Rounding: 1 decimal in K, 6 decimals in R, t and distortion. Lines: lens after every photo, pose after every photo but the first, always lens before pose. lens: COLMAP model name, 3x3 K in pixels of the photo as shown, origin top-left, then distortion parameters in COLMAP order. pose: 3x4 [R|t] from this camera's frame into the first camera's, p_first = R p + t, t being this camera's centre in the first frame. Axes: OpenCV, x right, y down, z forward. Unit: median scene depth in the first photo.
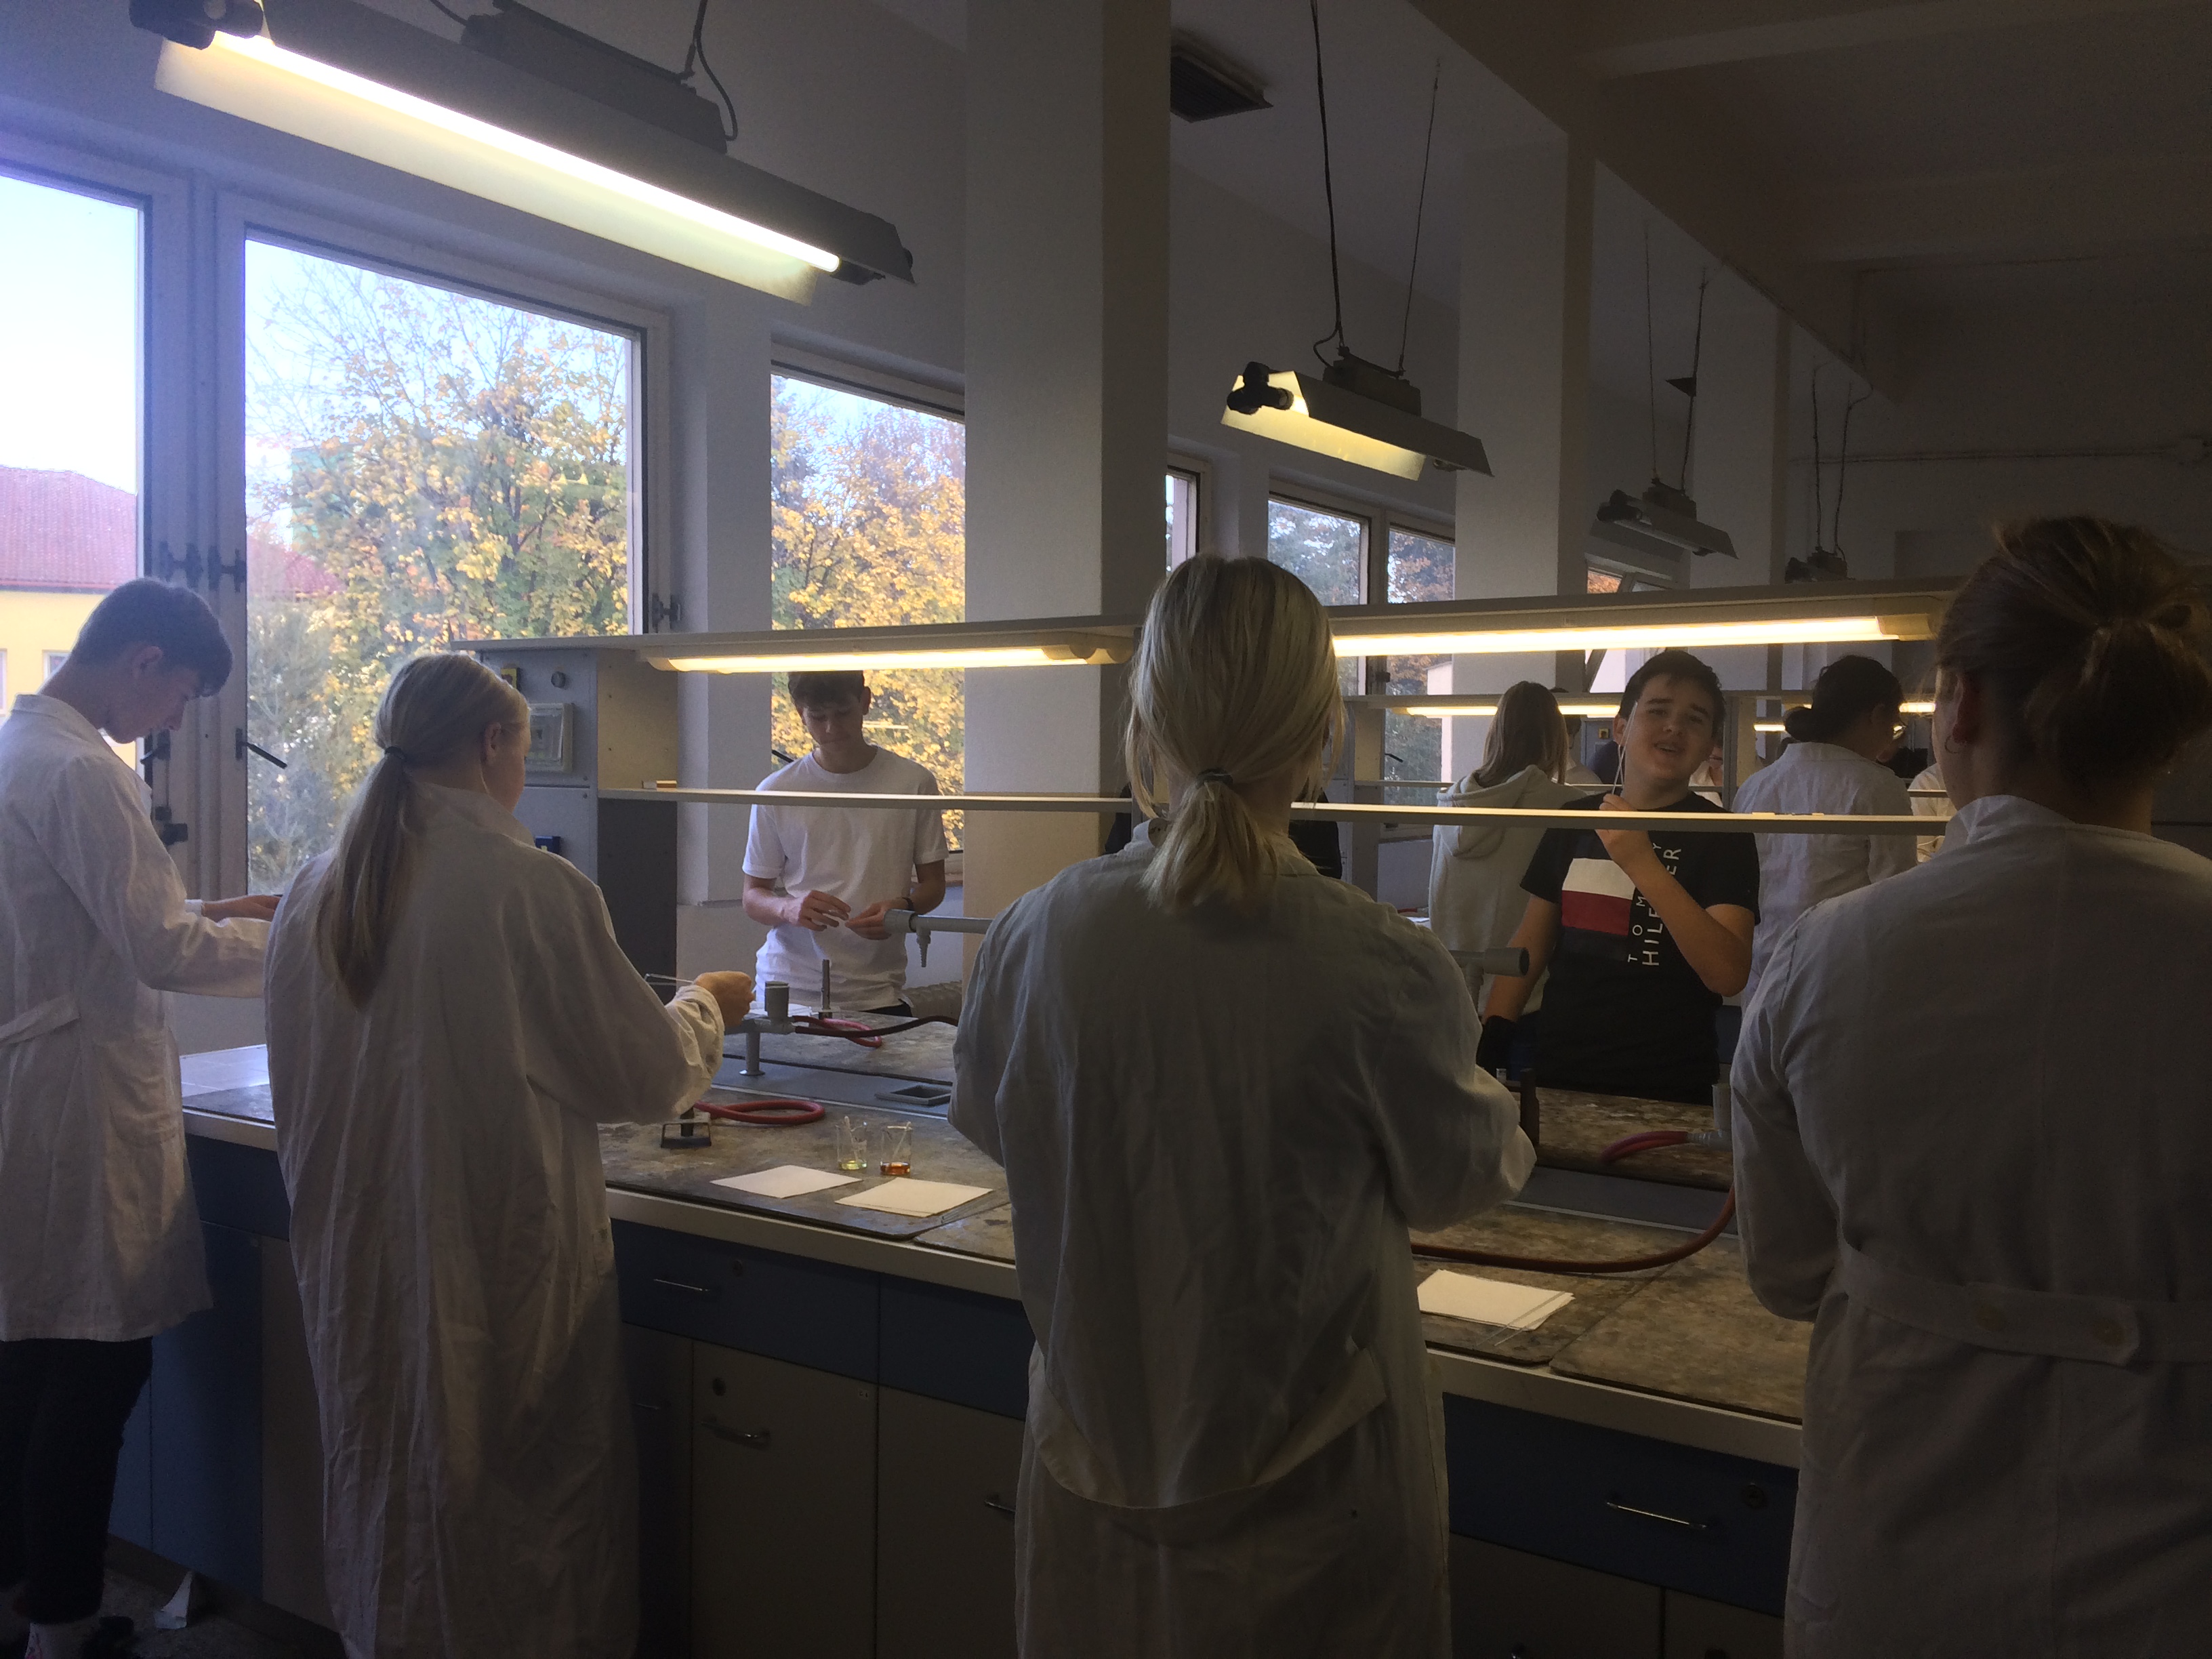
lens RADIAL K [[1854.5, 0, 1106.0], [0, 1854.5, 829.5], [0, 0, 1]] dist [0.001427, -0.005185]
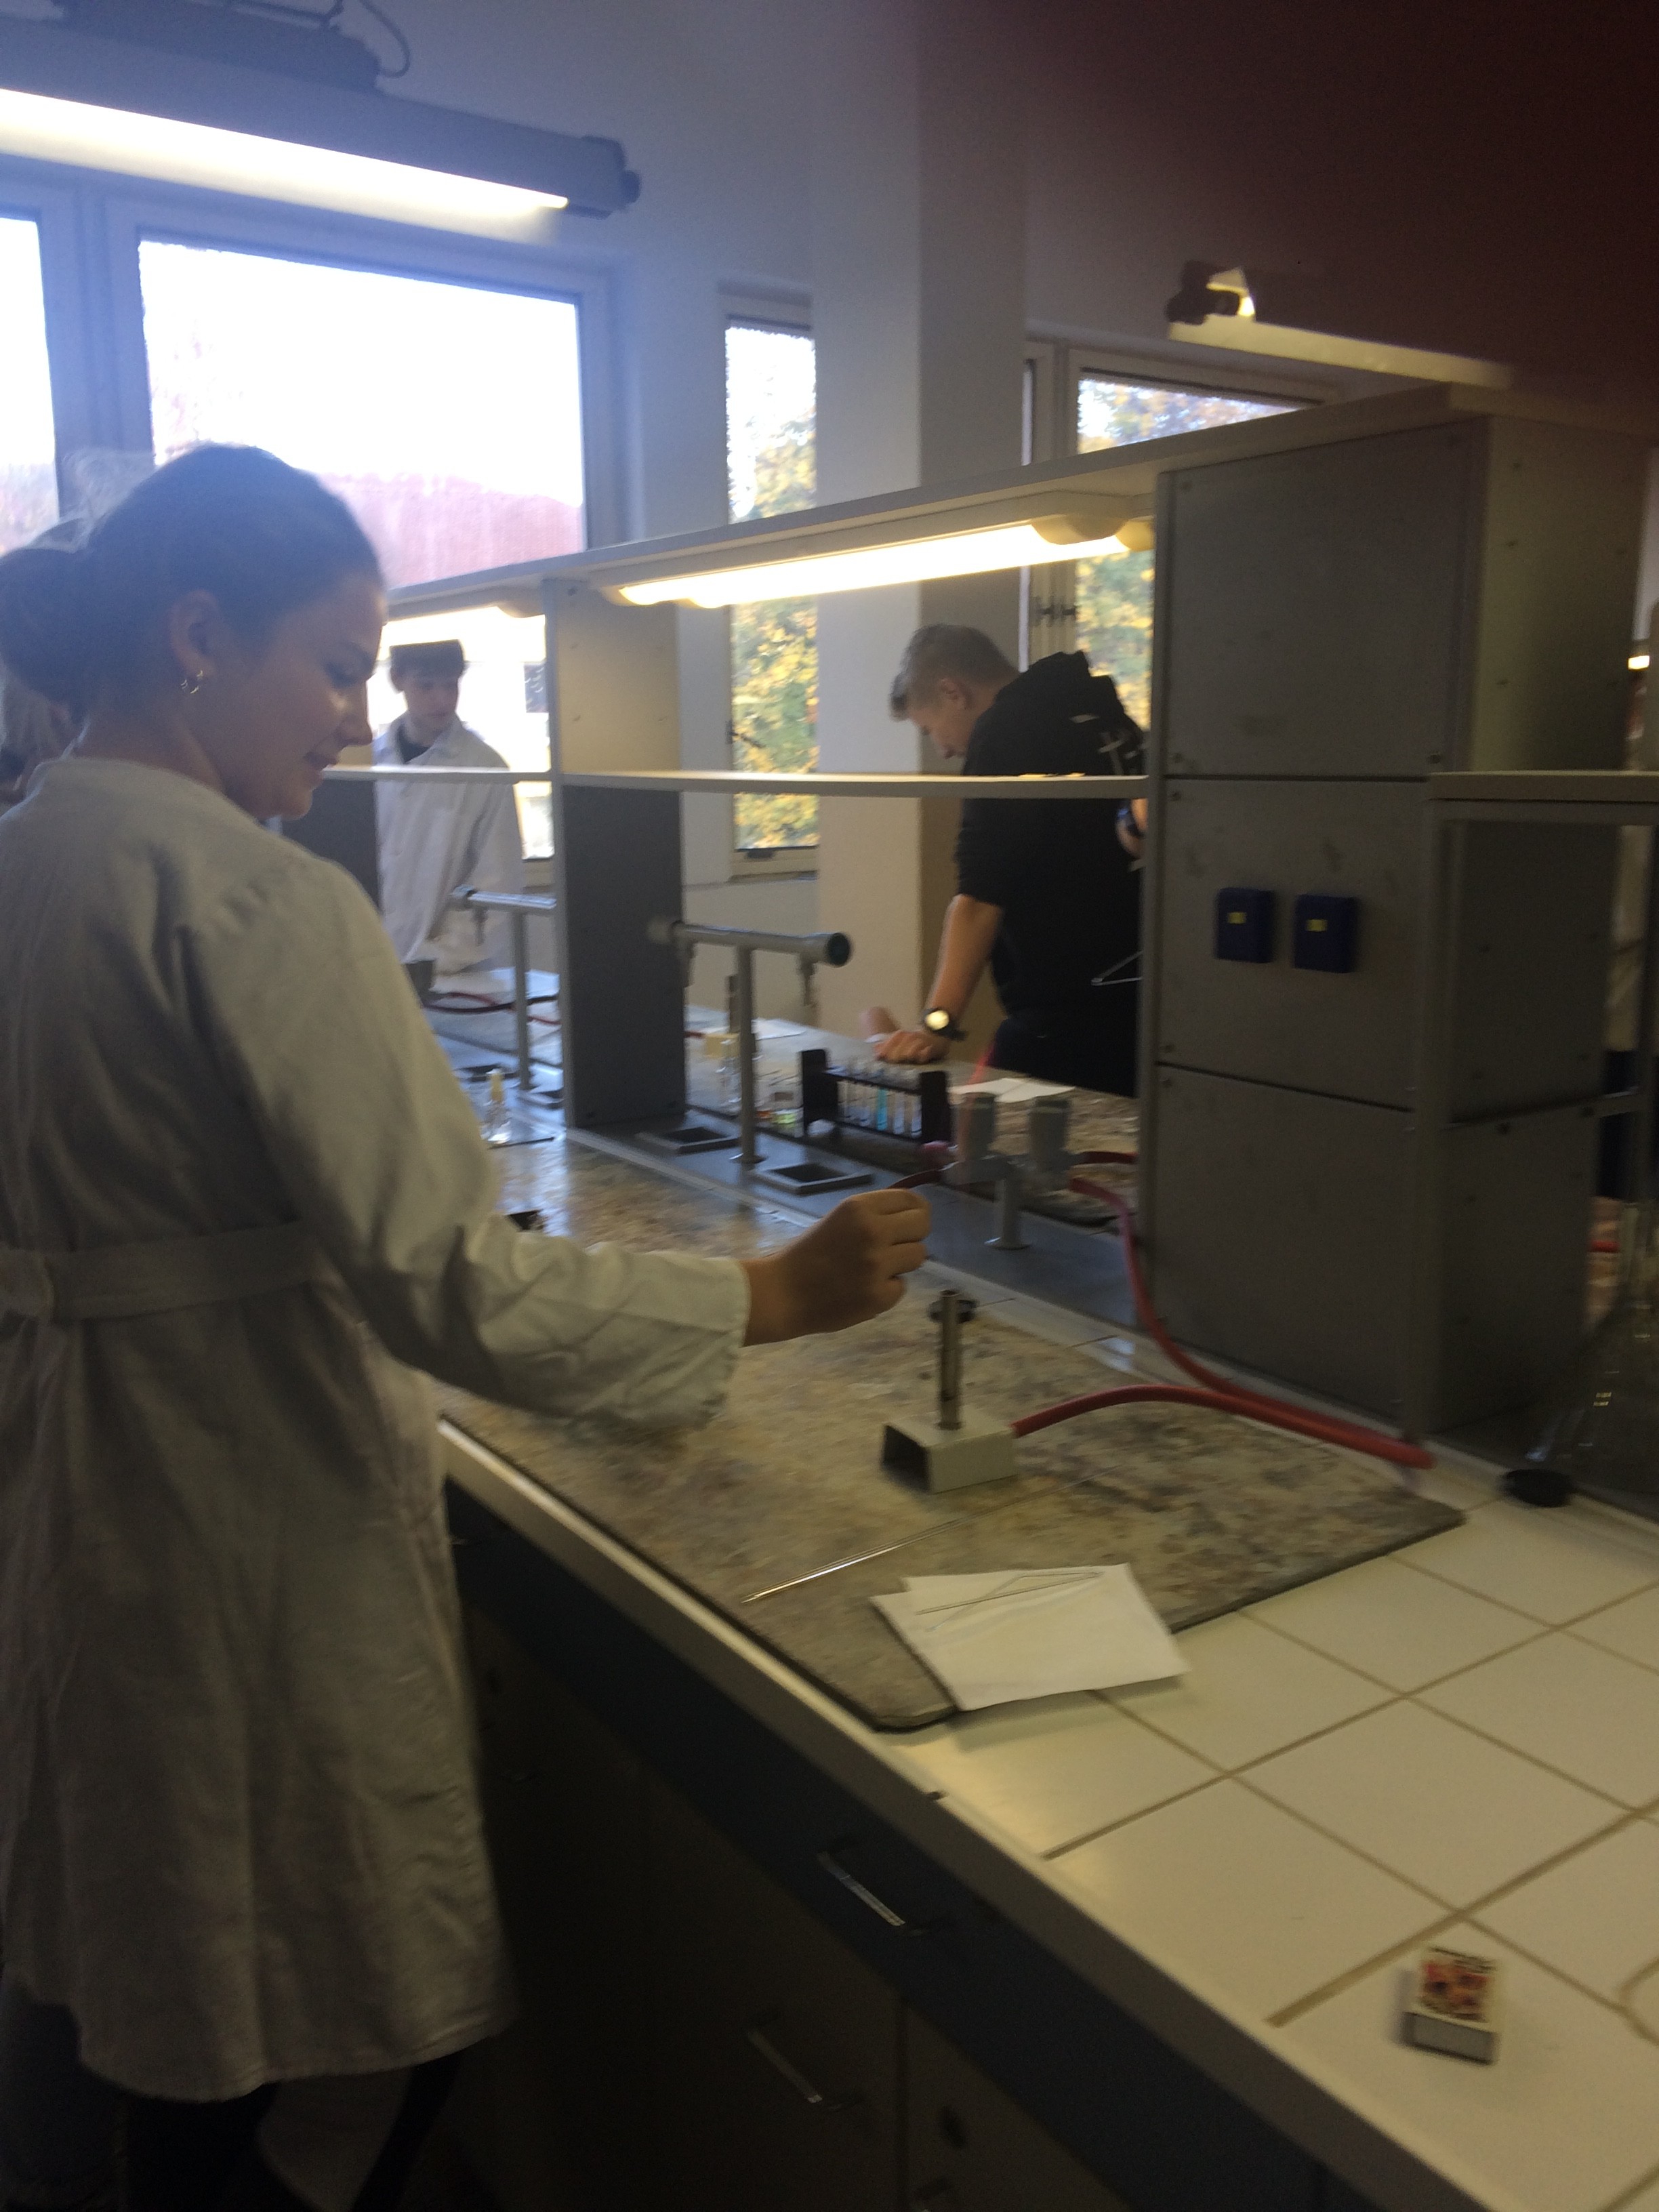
lens RADIAL K [[1861.3, 0, 817.6], [0, 1861.3, 1106.5], [0, 0, 1]] dist [-0.001312, -0.002231]
pose [[0.931445, 0.053012, -0.359999, 0.250099], [0.001991, 0.988574, 0.150724, 0.005950], [0.363876, -0.141108, 0.920697, 0.083974]]
